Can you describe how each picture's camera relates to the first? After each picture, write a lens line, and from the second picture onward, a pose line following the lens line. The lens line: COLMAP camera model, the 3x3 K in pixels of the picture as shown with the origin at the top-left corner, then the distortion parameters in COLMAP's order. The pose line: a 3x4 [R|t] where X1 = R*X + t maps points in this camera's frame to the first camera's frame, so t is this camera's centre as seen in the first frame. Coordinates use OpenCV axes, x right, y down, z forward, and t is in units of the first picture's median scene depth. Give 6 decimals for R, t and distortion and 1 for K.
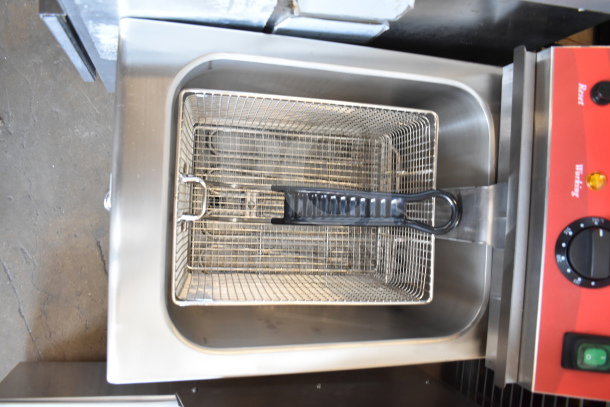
lens RADIAL K [[485.9, 0, 305.0], [0, 485.9, 203.5], [0, 0, 1]] dist [-0.090399, 0.009538]
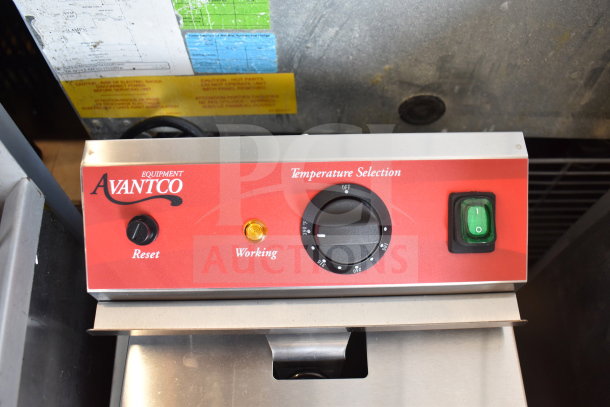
lens RADIAL K [[521.5, 0, 305.0], [0, 521.5, 203.5], [0, 0, 1]] dist [-0.089571, 0.010860]
pose [[-0.085953, -0.967949, 0.235980, 0.446468], [0.996161, -0.079553, 0.036527, 0.007144], [-0.016583, 0.238213, 0.971071, 0.136909]]
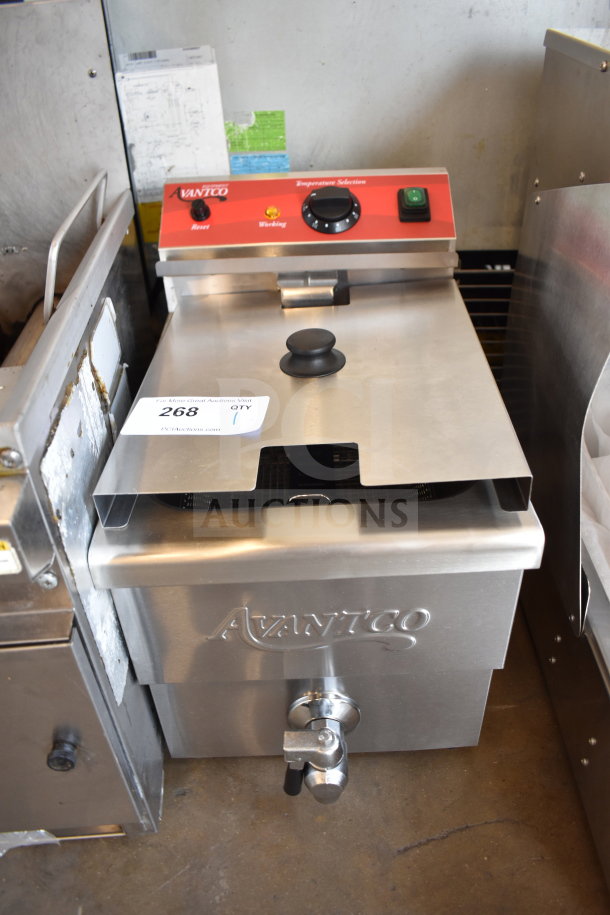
lens RADIAL K [[707.1, 0, 305.0], [0, 707.1, 457.5], [0, 0, 1]] dist [-0.083562, 0.002344]
pose [[-0.061620, -0.777049, 0.626417, -1.004922], [0.997637, -0.067052, 0.014961, -0.032852], [0.030377, 0.625859, 0.779345, -0.015766]]
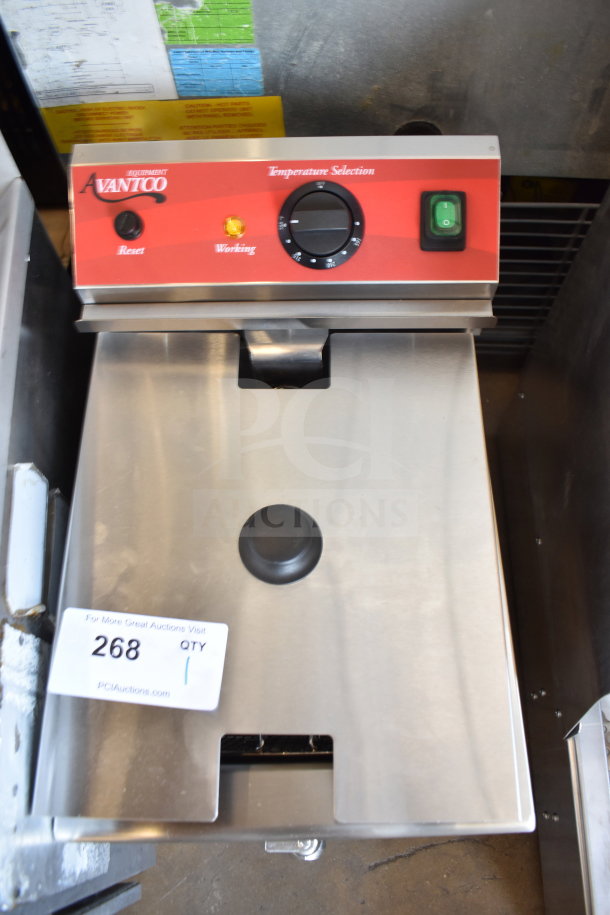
lens RADIAL K [[728.9, 0, 305.0], [0, 728.9, 457.5], [0, 0, 1]] dist [-0.090399, 0.009538]
pose [[-0.063746, -0.986815, 0.148769, 0.021408], [0.997785, -0.065866, -0.009361, 0.060673], [0.019036, 0.147843, 0.988828, -0.196225]]
